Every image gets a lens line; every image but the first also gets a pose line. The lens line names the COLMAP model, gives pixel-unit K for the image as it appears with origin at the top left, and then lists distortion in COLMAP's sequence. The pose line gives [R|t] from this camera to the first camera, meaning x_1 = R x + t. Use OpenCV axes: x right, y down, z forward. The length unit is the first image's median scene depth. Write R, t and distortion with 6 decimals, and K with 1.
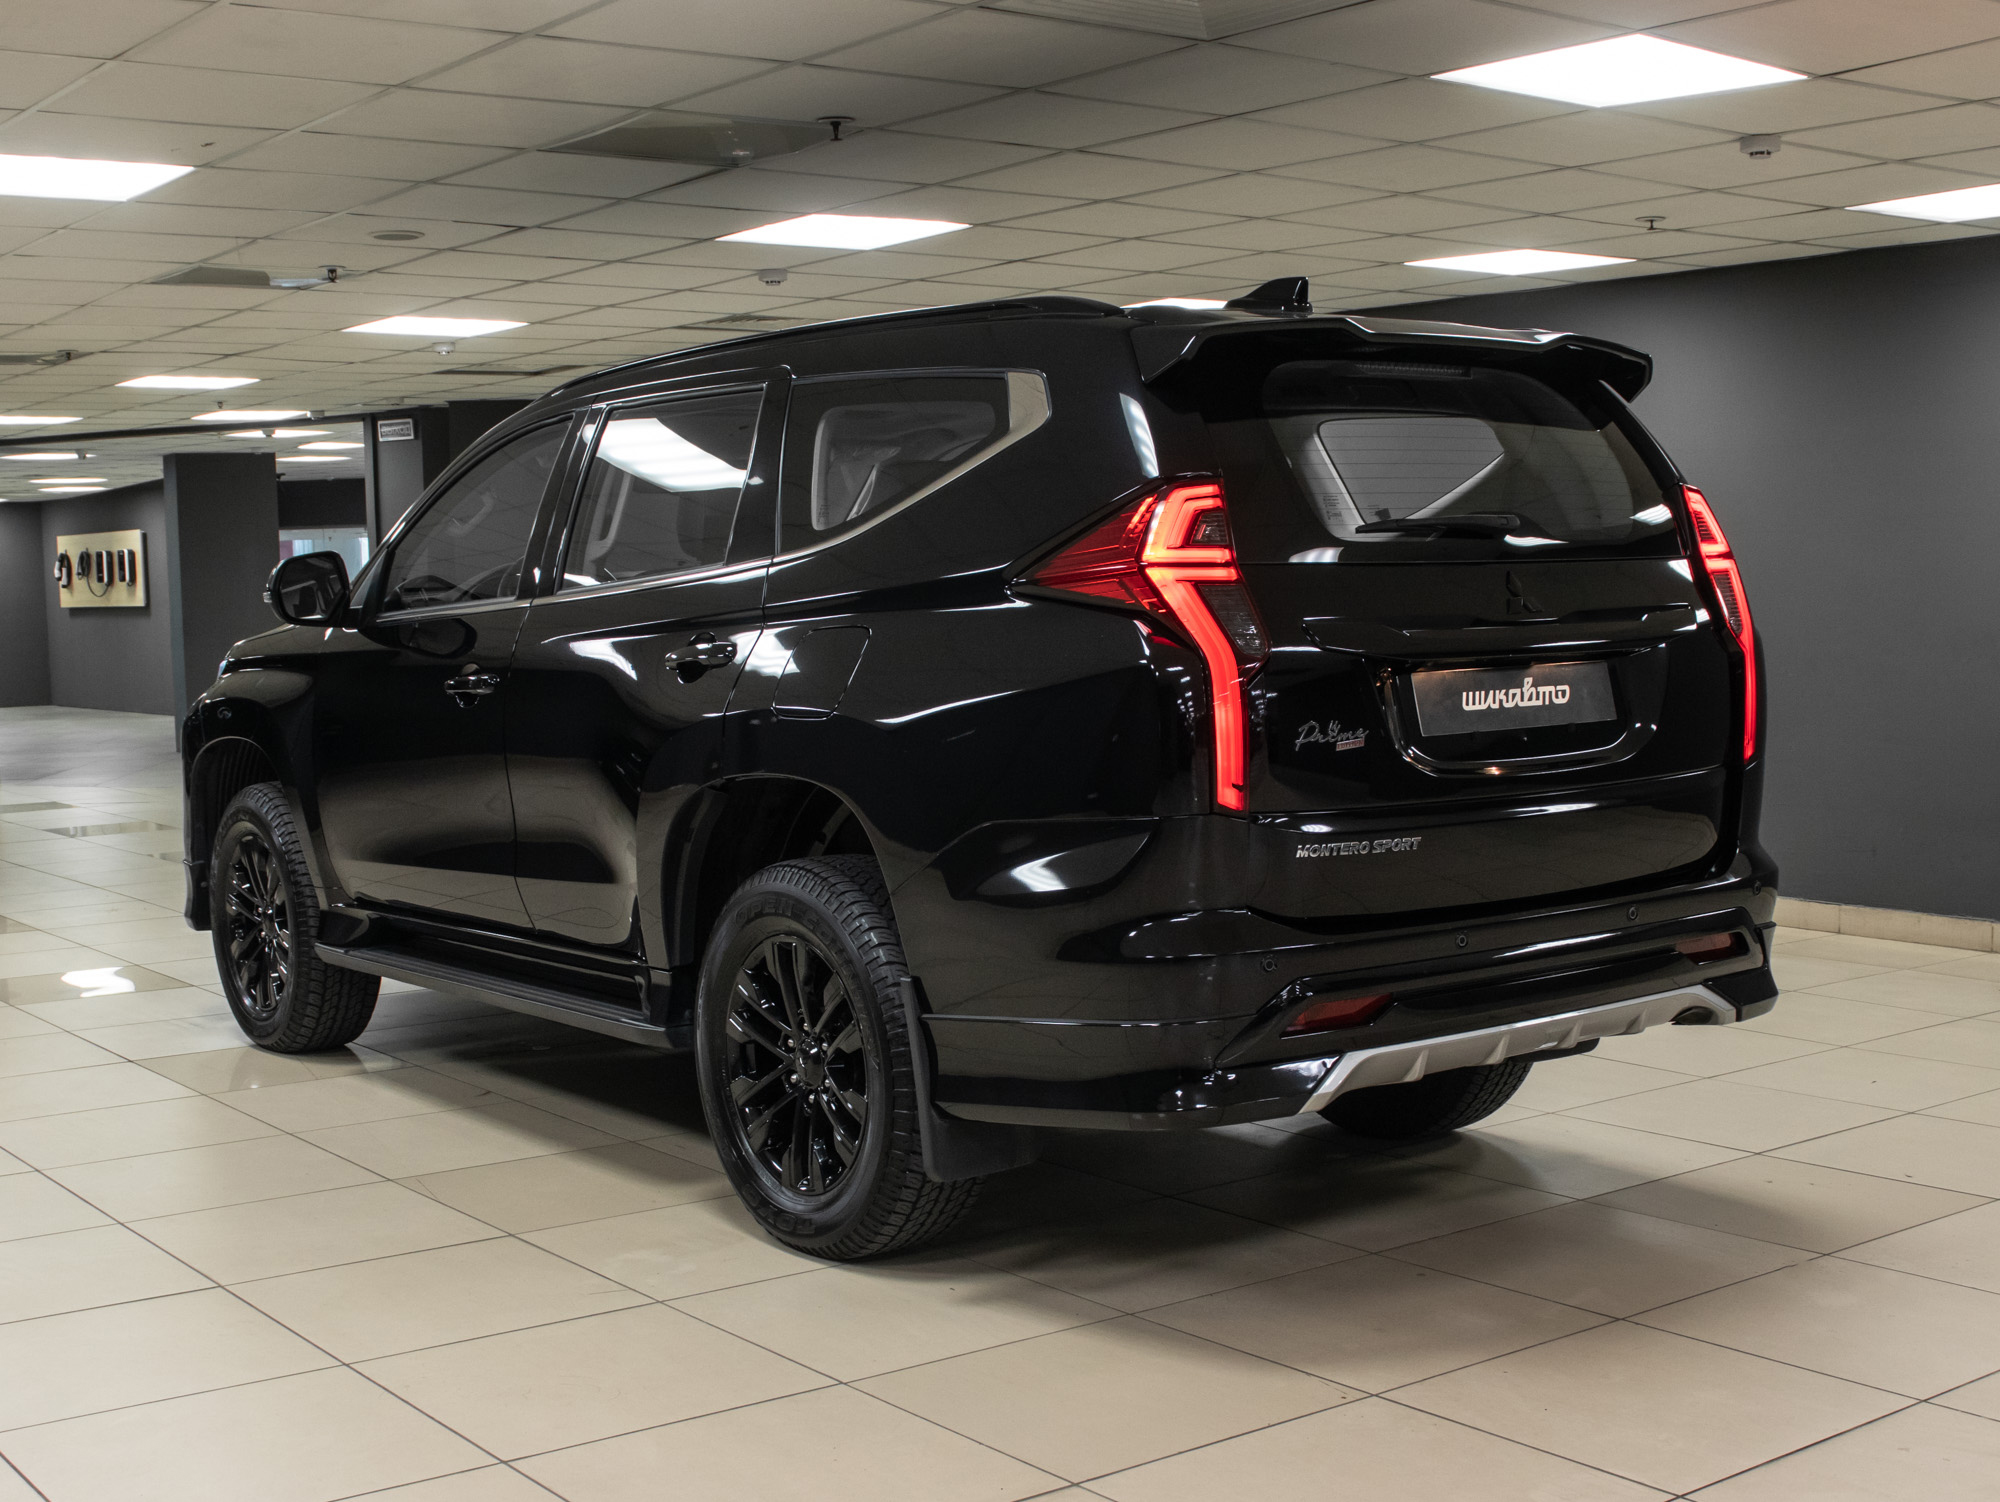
lens RADIAL K [[2558.0, 0, 989.6], [0, 2558.0, 755.4], [0, 0, 1]] dist [-0.106266, 0.000000]
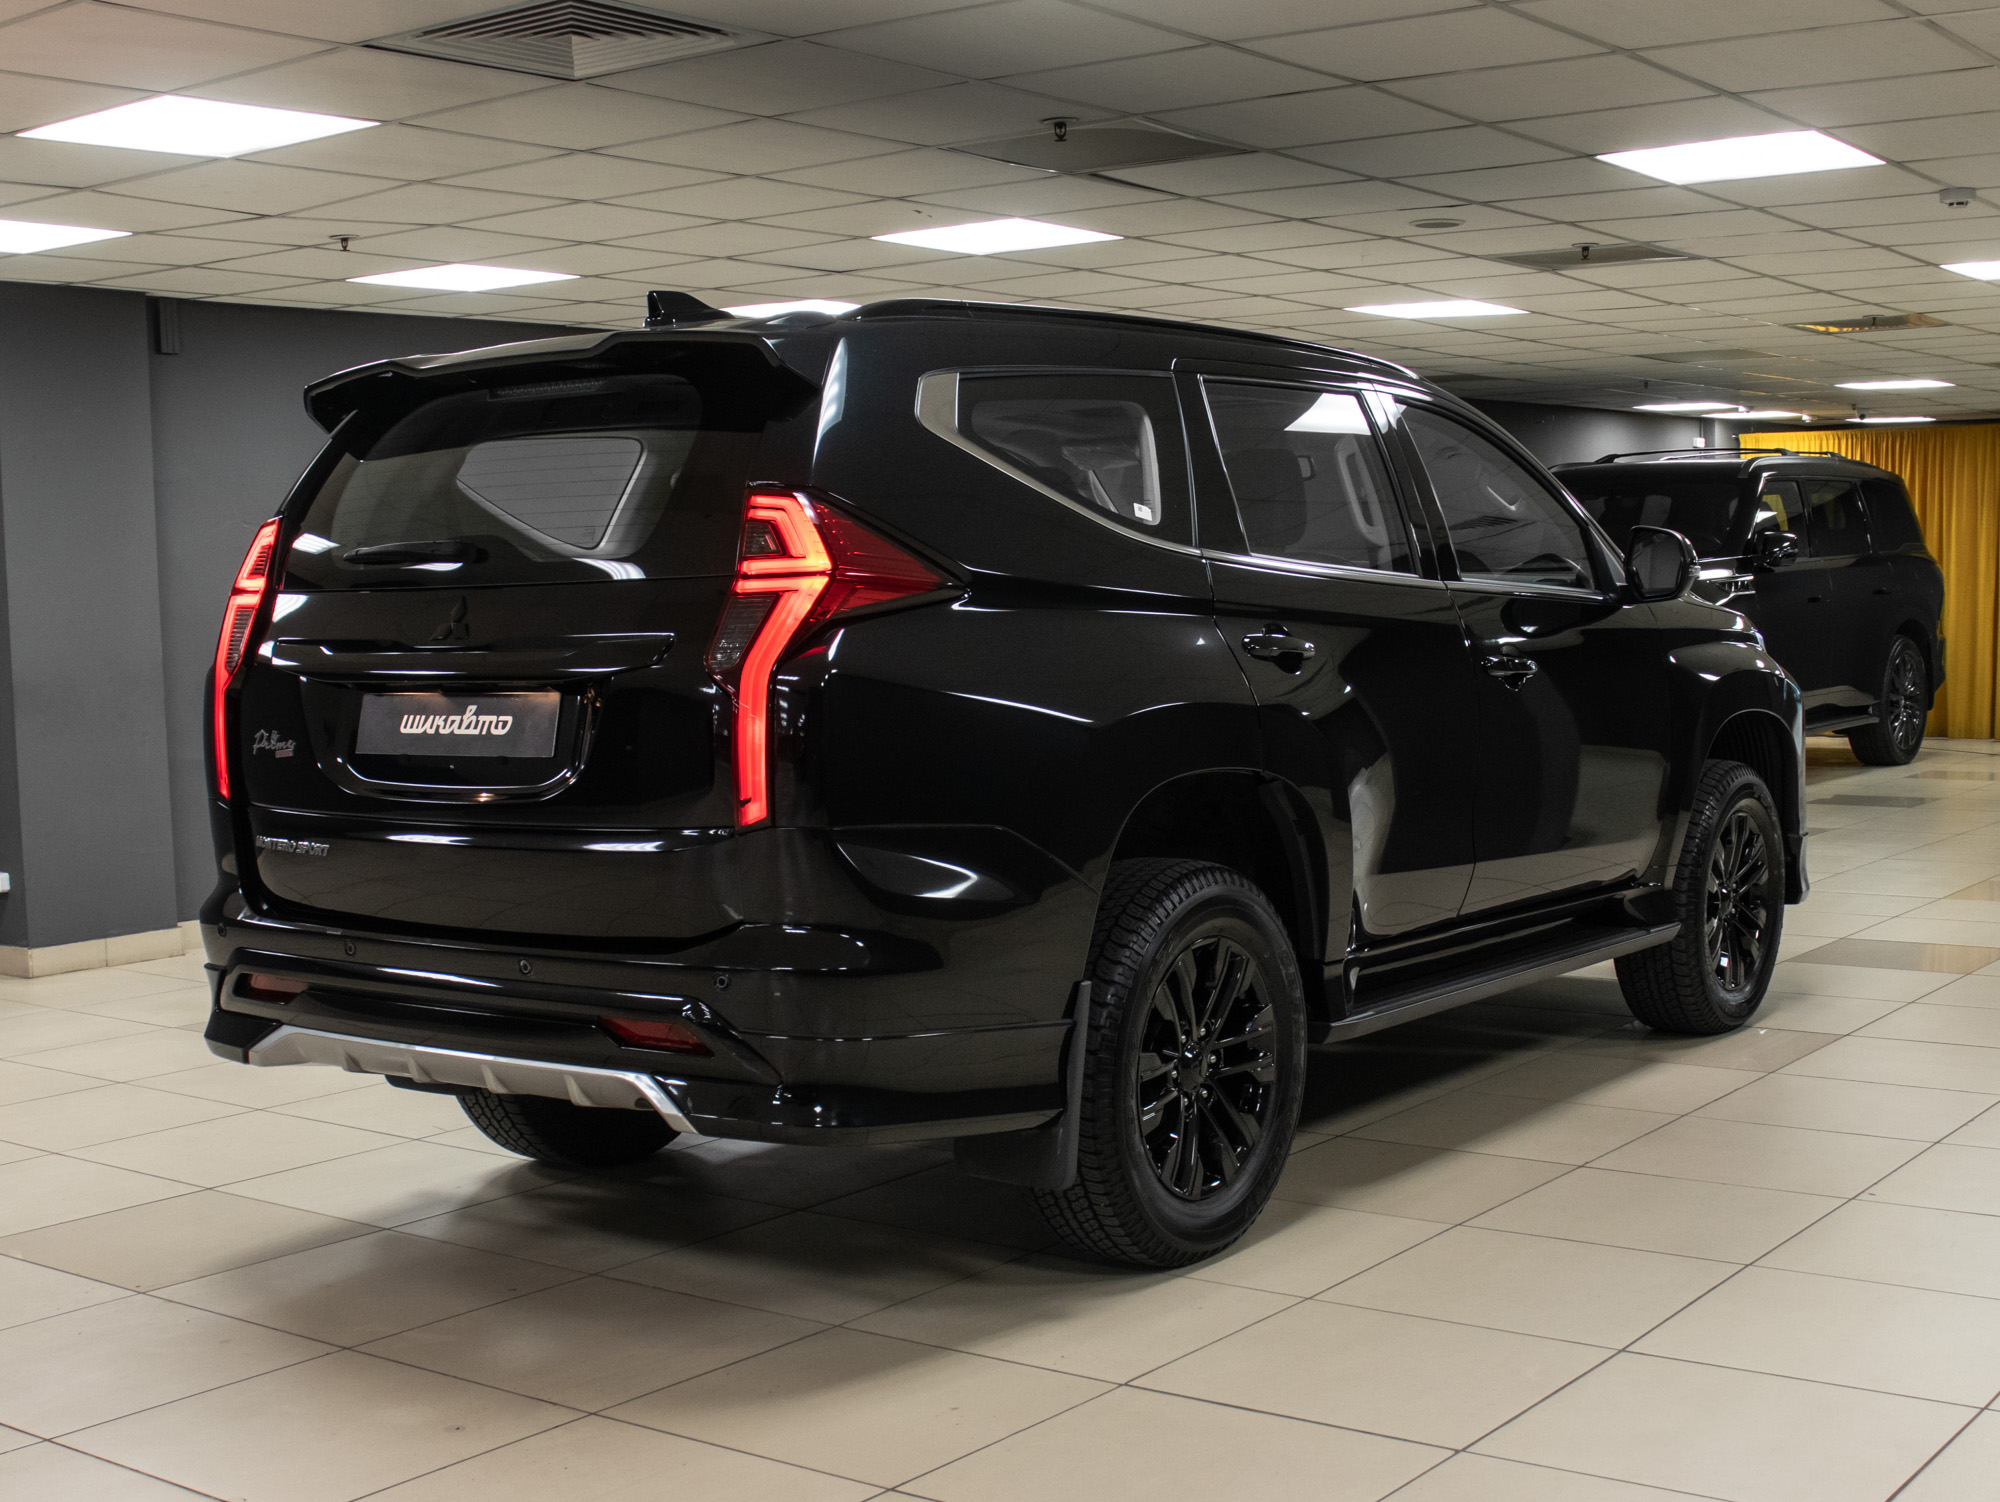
lens RADIAL K [[2558.0, 0, 993.5], [0, 2558.0, 747.7], [0, 0, 1]] dist [-0.106266, 0.000000]
pose [[0.277926, 0.074580, -0.957703, 1.216917], [-0.046028, 0.996870, 0.064273, -0.087264], [0.959499, 0.026218, 0.280489, 0.928275]]
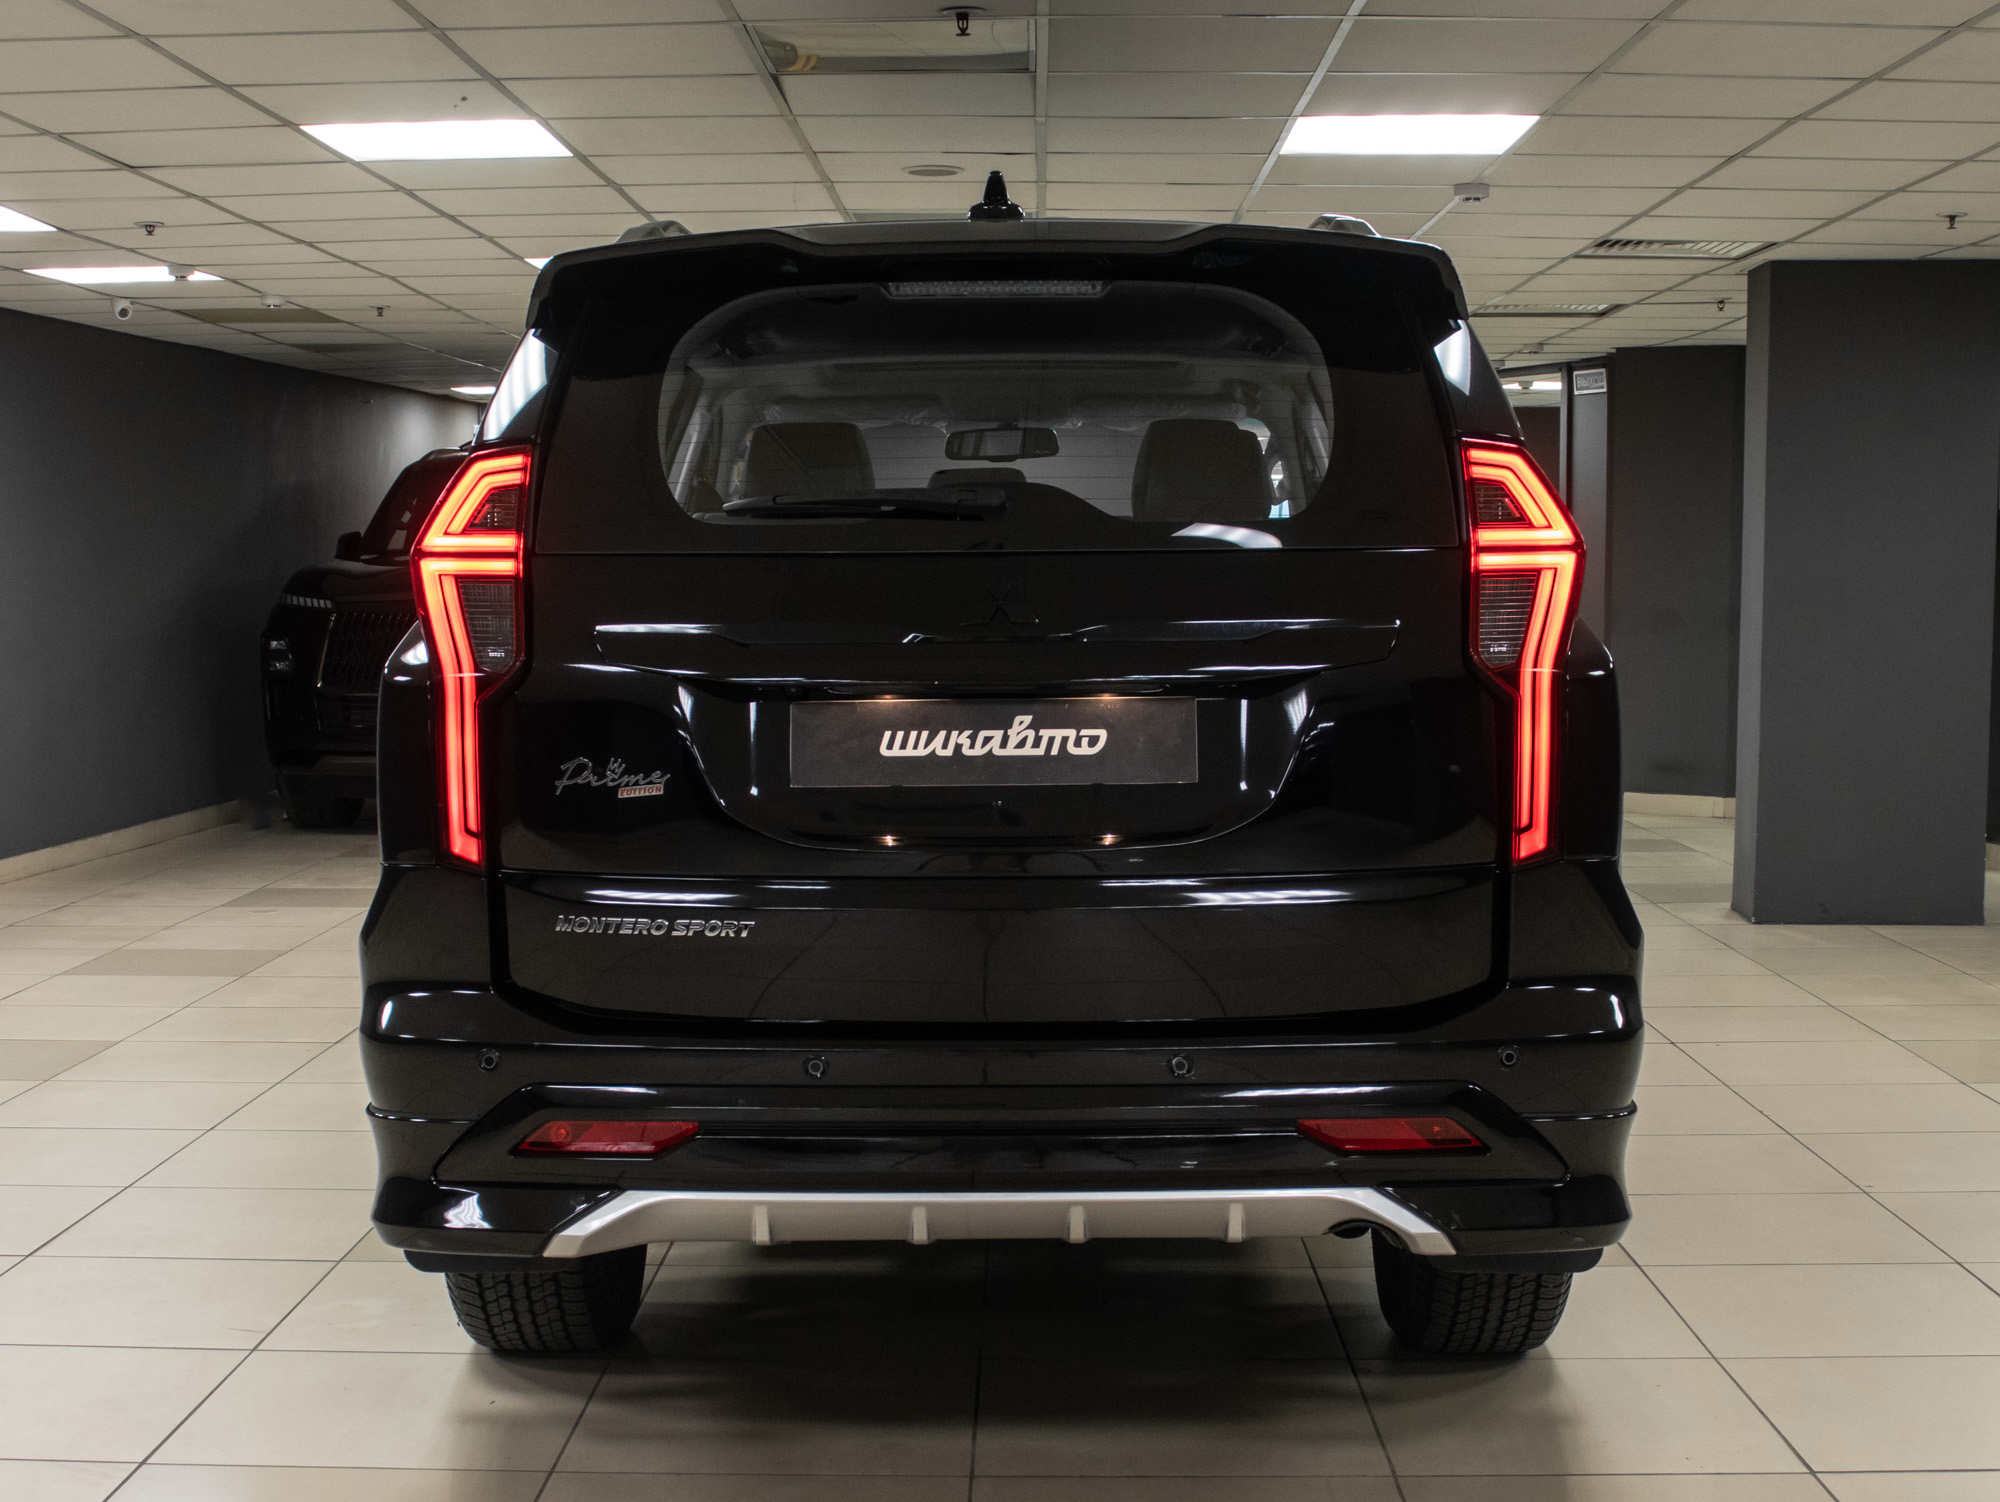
lens RADIAL K [[2809.5, 0, 995.2], [0, 2809.5, 754.0], [0, 0, 1]] dist [-0.103471, 0.000000]
pose [[0.783289, 0.055788, -0.619150, 0.700389], [-0.052172, 0.998351, 0.023953, -0.038696], [0.619465, 0.013540, 0.784908, 0.382072]]
